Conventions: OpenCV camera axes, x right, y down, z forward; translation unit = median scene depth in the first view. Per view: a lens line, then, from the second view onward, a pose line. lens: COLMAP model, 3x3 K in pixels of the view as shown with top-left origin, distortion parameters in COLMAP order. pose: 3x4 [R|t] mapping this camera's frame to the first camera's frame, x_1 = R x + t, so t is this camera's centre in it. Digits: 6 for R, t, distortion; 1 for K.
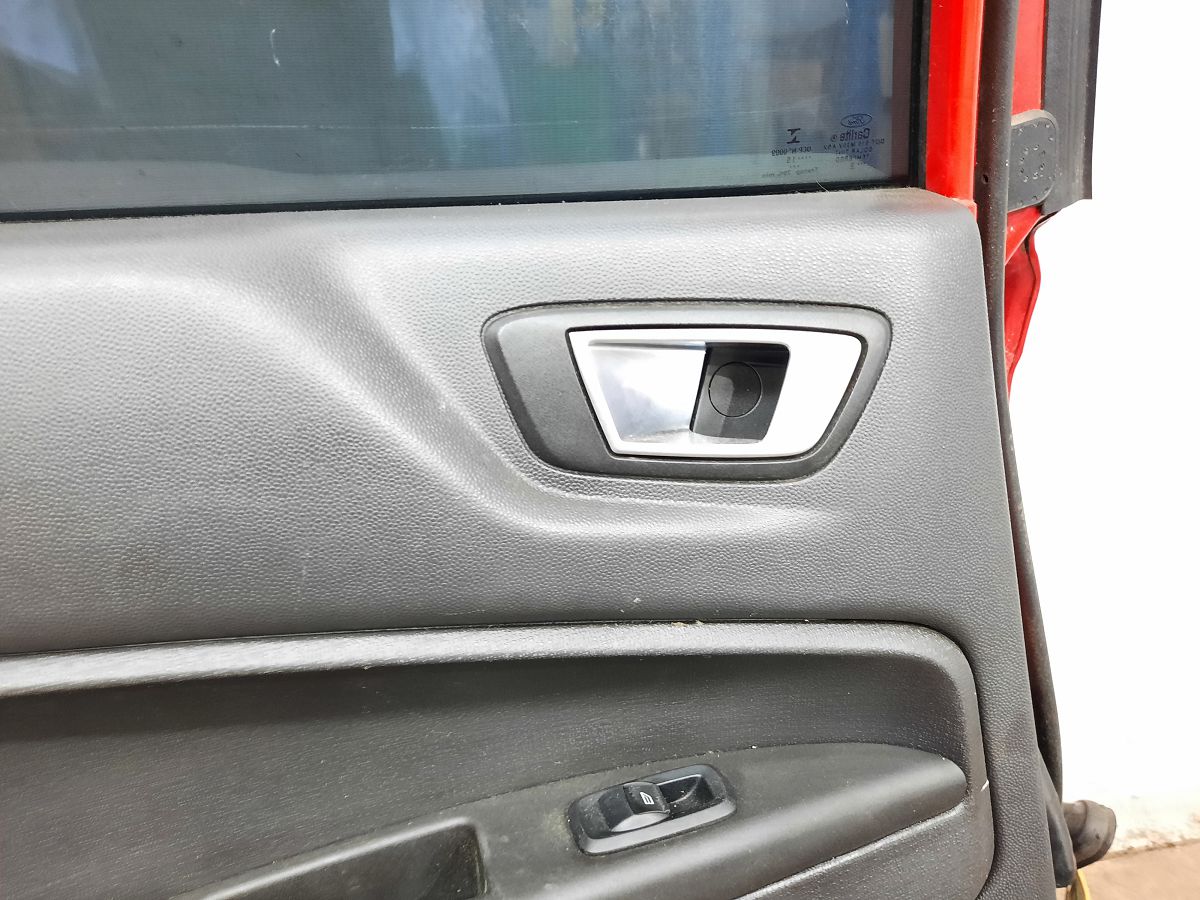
lens RADIAL K [[887.2, 0, 598.9], [0, 887.2, 453.3], [0, 0, 1]] dist [0.043904, -0.039615]
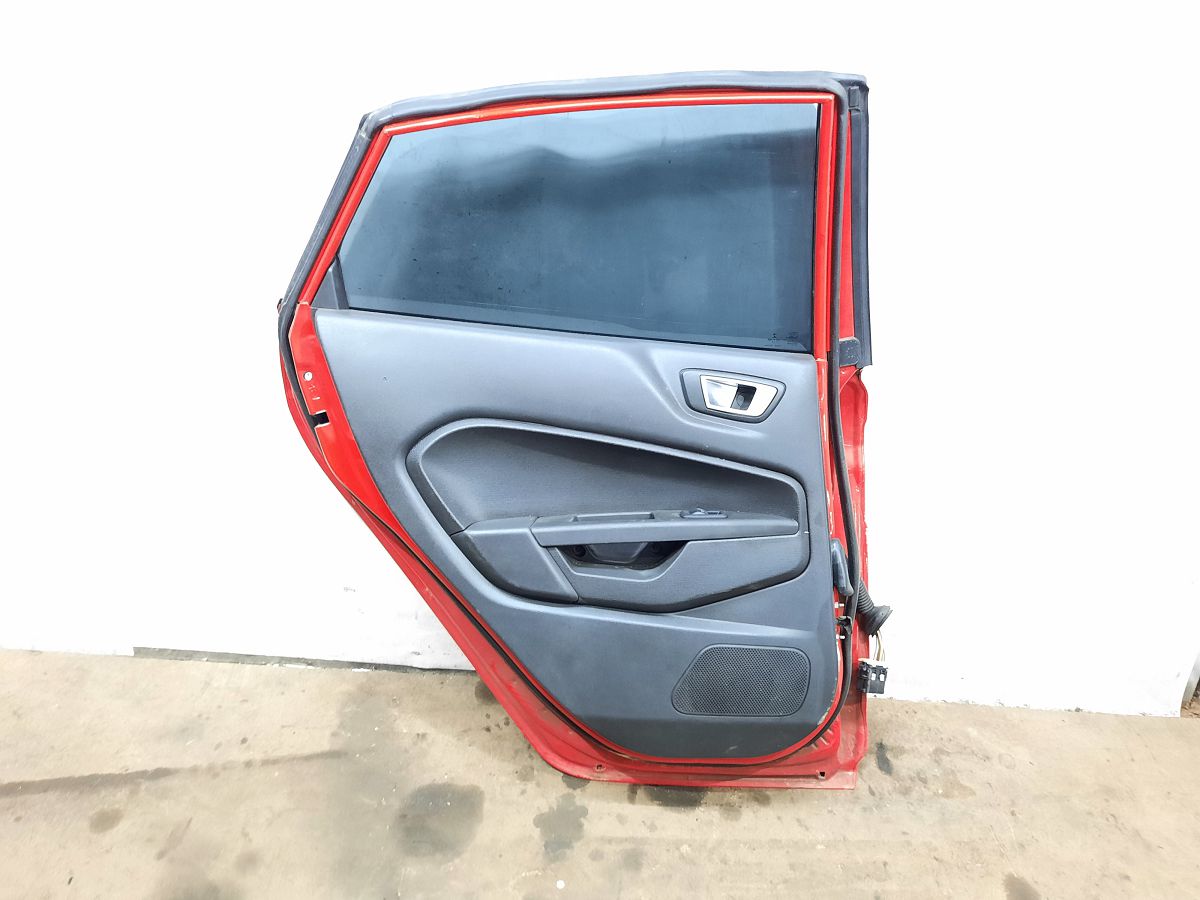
lens RADIAL K [[887.2, 0, 598.9], [0, 887.2, 453.3], [0, 0, 1]] dist [0.043904, -0.039615]
pose [[0.969551, 0.150262, -0.193372, 0.377346], [-0.178675, 0.974045, -0.138966, 0.915382], [0.167472, 0.169285, 0.971234, -3.156466]]
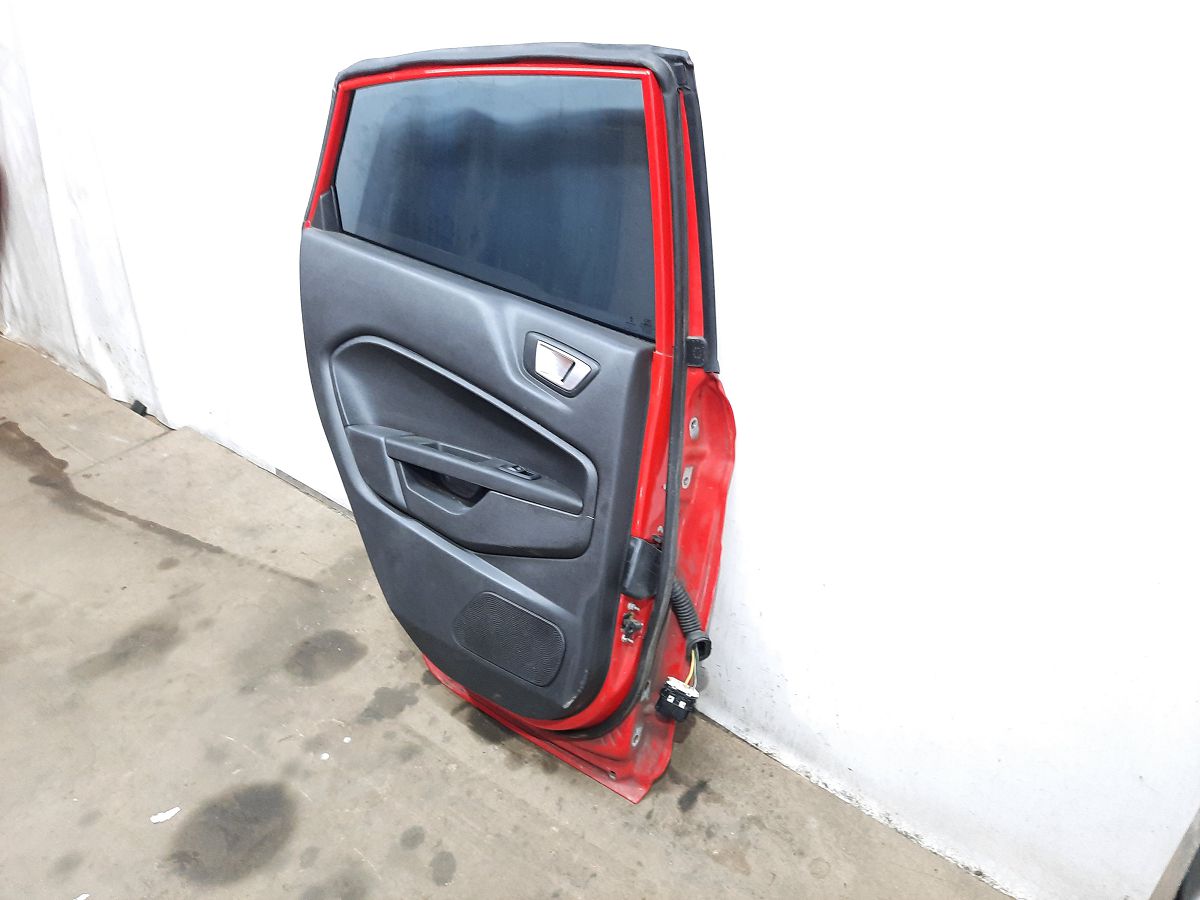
lens RADIAL K [[873.6, 0, 600.0], [0, 873.6, 450.0], [0, 0, 1]] dist [0.064215, -0.068818]
pose [[0.637521, 0.390273, -0.664270, 3.326891], [-0.465932, 0.881967, 0.071005, -0.115559], [0.613575, 0.264238, 0.744113, -1.888576]]
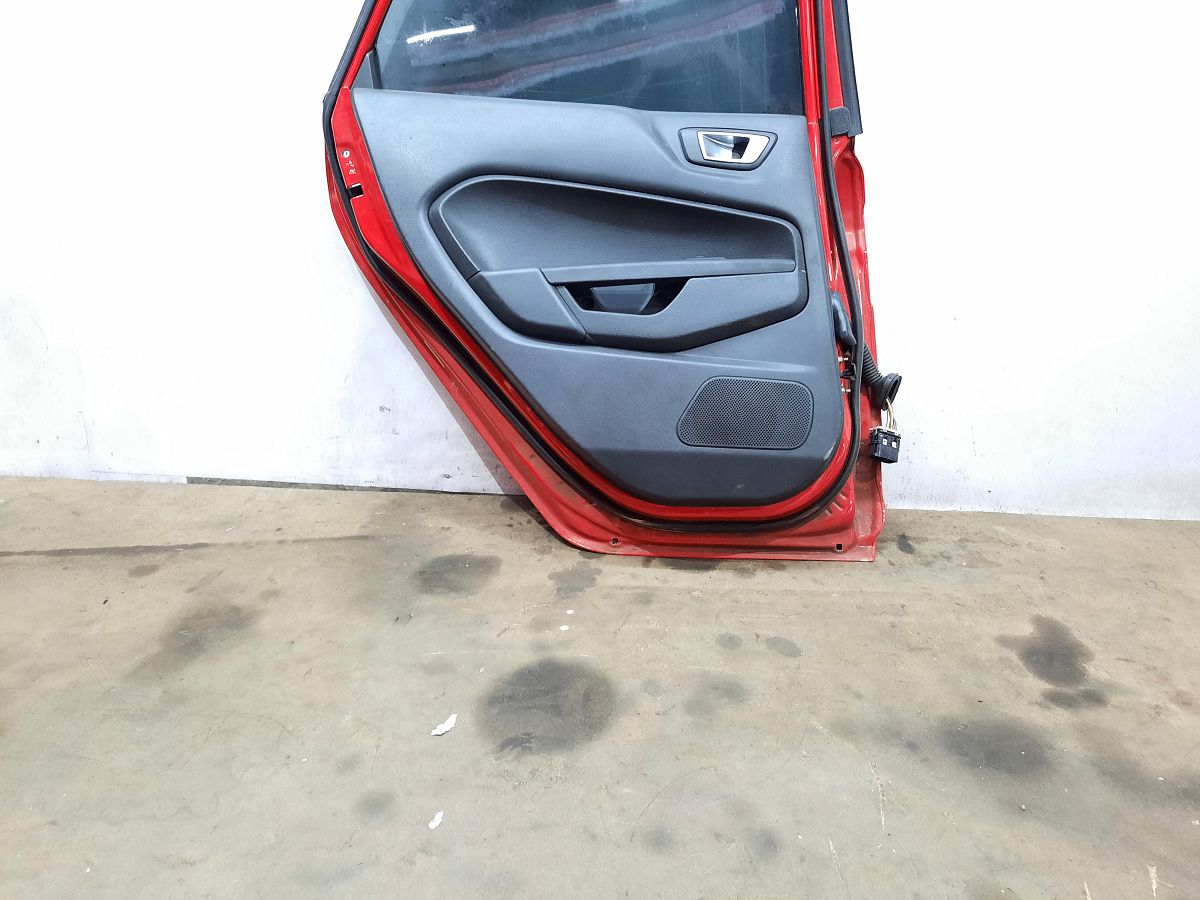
lens RADIAL K [[873.6, 0, 600.0], [0, 873.6, 450.0], [0, 0, 1]] dist [0.064215, -0.068818]
pose [[0.950319, 0.095667, -0.296213, 1.016515], [-0.185193, 0.938630, -0.290993, 2.891176], [0.250196, 0.331393, 0.909714, -2.738094]]
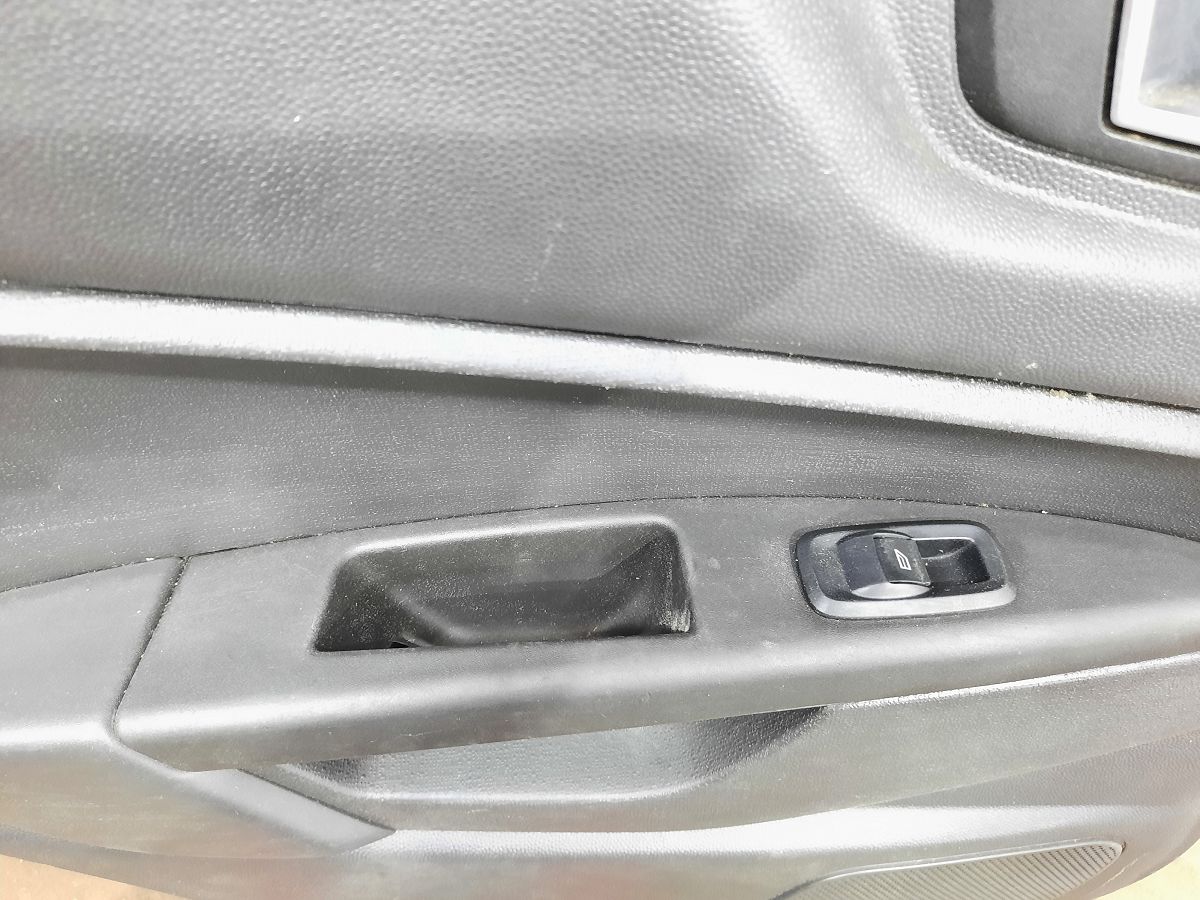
lens RADIAL K [[898.7, 0, 600.0], [0, 898.7, 450.0], [0, 0, 1]] dist [0.039813, -0.060212]
pose [[0.975370, 0.216666, -0.041350, -0.244718], [-0.164693, 0.840050, 0.516906, -0.073964], [0.146732, -0.497365, 0.855043, 0.424504]]
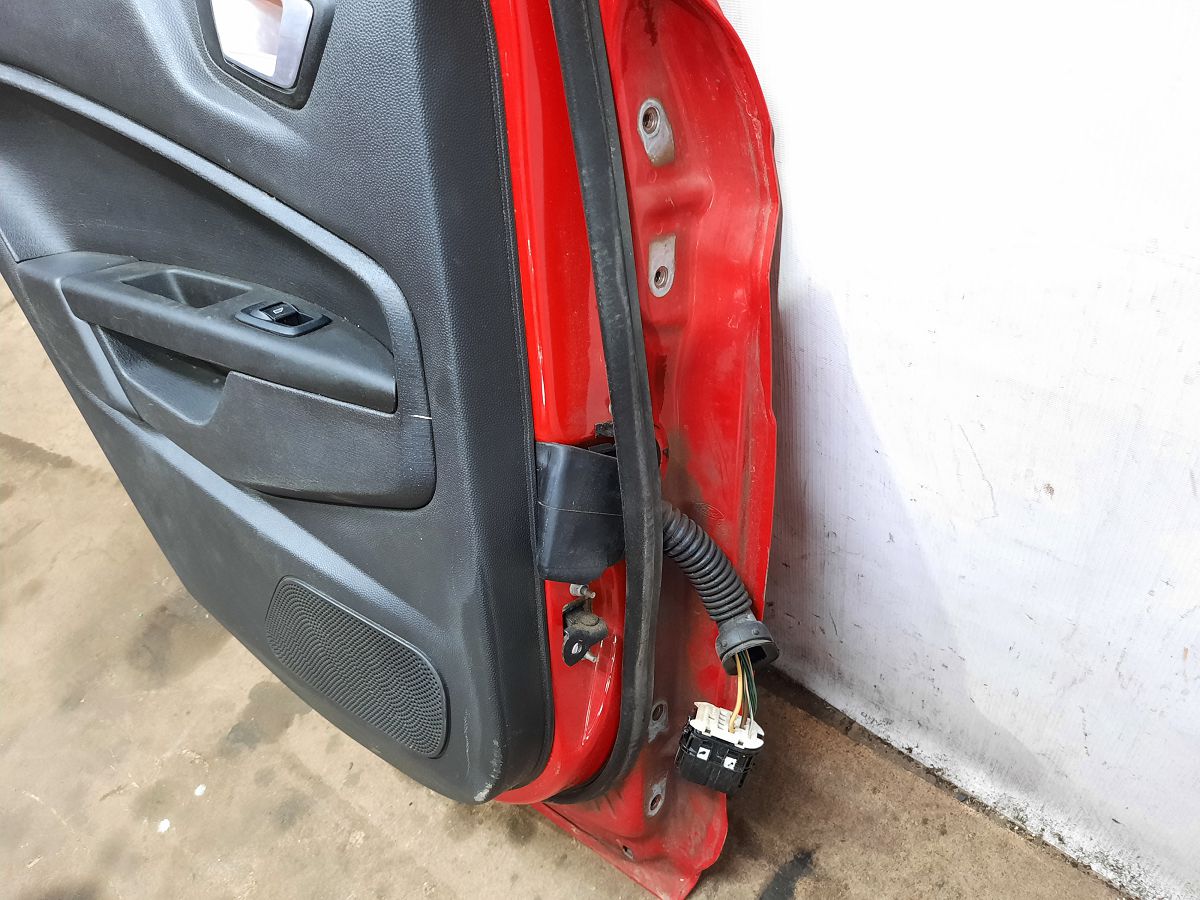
lens RADIAL K [[887.2, 0, 598.9], [0, 887.2, 453.3], [0, 0, 1]] dist [0.043904, -0.039615]
pose [[0.602594, 0.471924, -0.643559, 1.939864], [-0.289523, 0.880754, 0.374766, -0.184902], [0.743678, -0.039507, 0.667370, 0.455208]]
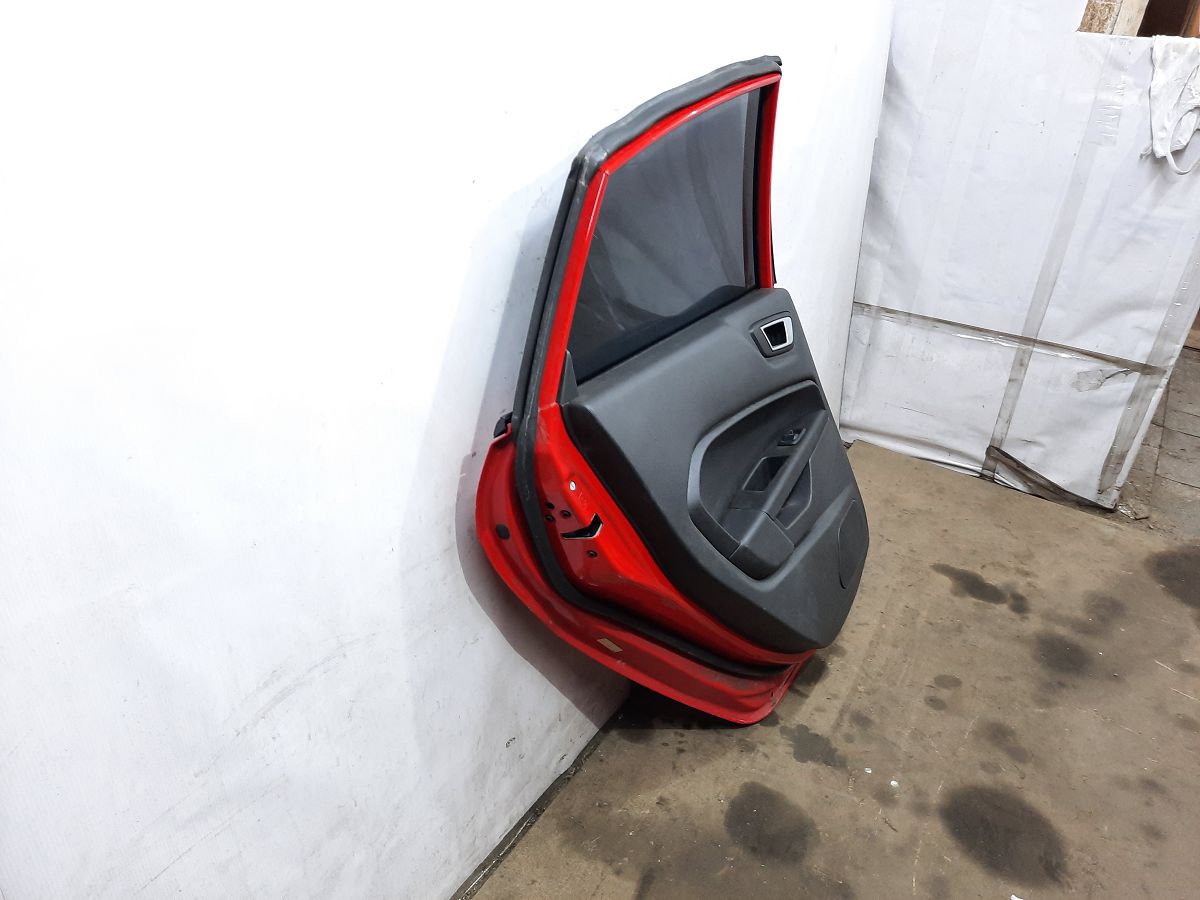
lens RADIAL K [[886.8, 0, 594.8], [0, 886.8, 449.1], [0, 0, 1]] dist [0.057124, -0.047038]
pose [[0.697658, -0.318214, 0.641882, -4.117440], [0.417533, 0.908656, -0.003347, 0.111413], [-0.582185, 0.270342, 0.766796, -2.045217]]
